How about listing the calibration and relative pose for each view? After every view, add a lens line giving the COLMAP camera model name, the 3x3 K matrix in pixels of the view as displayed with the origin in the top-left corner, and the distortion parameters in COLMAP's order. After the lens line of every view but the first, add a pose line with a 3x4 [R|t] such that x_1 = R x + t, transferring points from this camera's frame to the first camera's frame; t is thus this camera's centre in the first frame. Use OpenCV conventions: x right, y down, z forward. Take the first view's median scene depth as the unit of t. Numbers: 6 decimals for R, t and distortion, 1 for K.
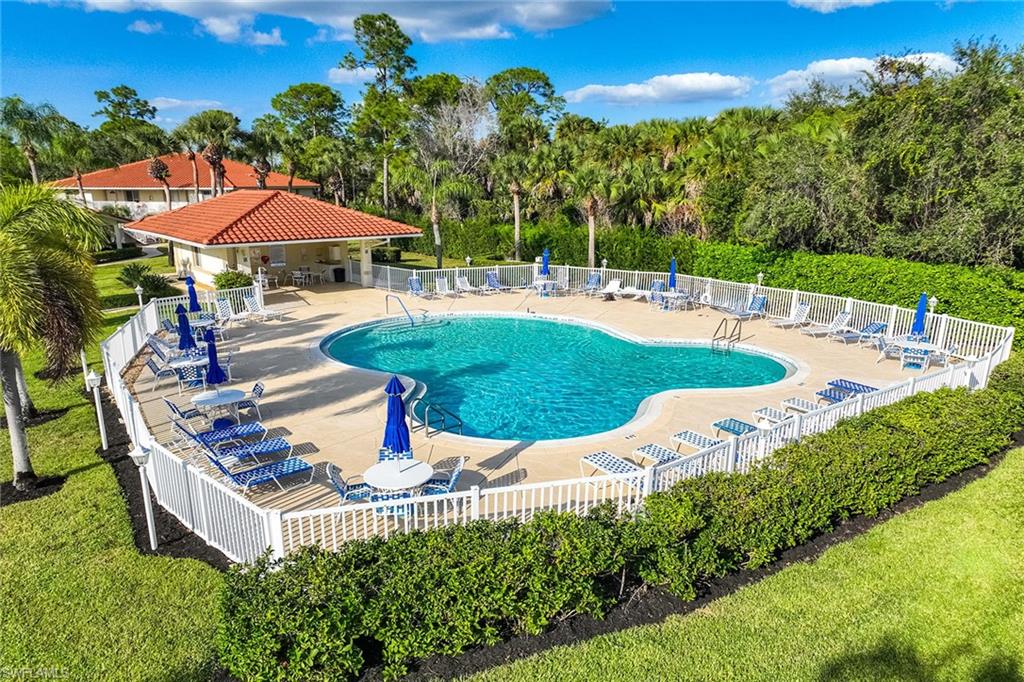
lens RADIAL K [[734.0, 0, 512.0], [0, 734.0, 341.0], [0, 0, 1]] dist [-0.011773, 0.034456]
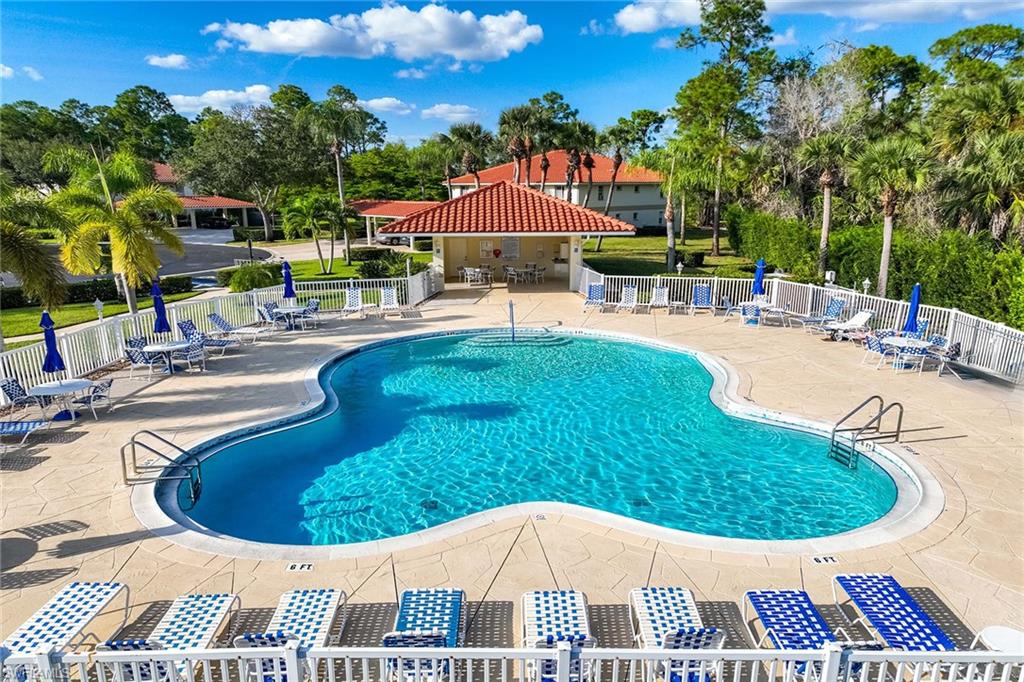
lens RADIAL K [[734.0, 0, 512.0], [0, 734.0, 341.0], [0, 0, 1]] dist [-0.011773, 0.034456]
pose [[0.798948, 0.125146, -0.588236, 0.260318], [-0.127825, 0.991097, 0.037241, -0.038241], [0.587659, 0.045438, 0.807832, 0.263494]]
